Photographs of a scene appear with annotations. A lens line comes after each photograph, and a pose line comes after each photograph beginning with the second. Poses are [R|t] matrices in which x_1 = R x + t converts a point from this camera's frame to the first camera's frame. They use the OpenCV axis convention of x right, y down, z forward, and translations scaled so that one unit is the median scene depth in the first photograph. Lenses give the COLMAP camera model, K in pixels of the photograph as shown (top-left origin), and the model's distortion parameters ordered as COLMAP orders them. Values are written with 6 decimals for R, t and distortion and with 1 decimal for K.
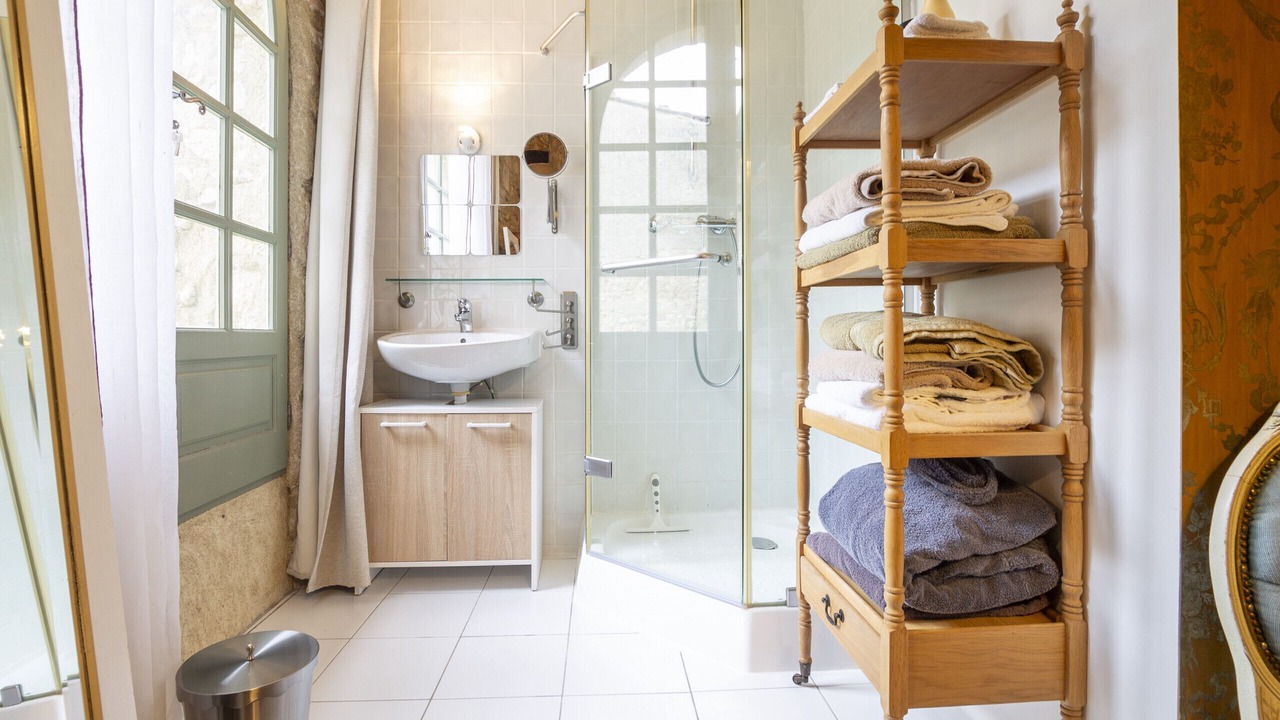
lens RADIAL K [[600.0, 0, 631.3], [0, 600.0, 359.1], [0, 0, 1]] dist [-0.013351, 0.000554]
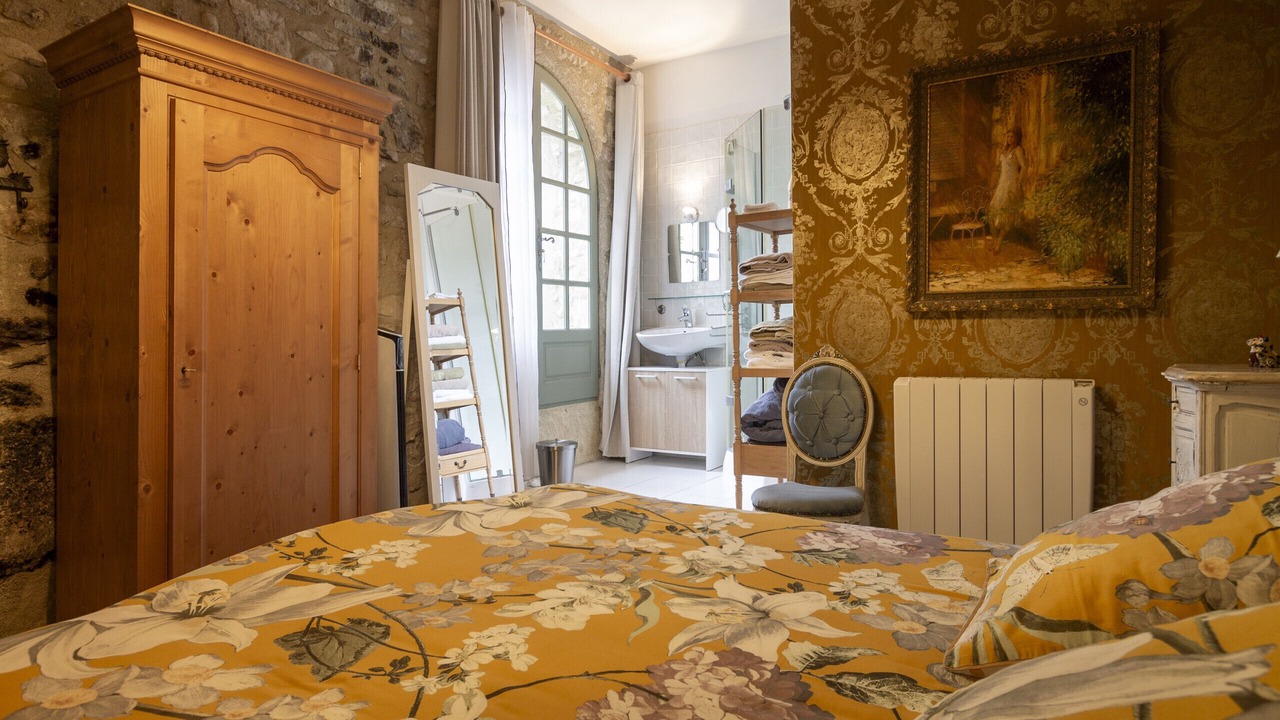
lens RADIAL K [[600.0, 0, 631.3], [0, 600.0, 359.1], [0, 0, 1]] dist [-0.013351, 0.000554]
pose [[0.824608, 0.010287, -0.565611, 0.663278], [0.000951, 0.999808, 0.019570, 0.015793], [0.565704, -0.016675, 0.824440, -0.607418]]
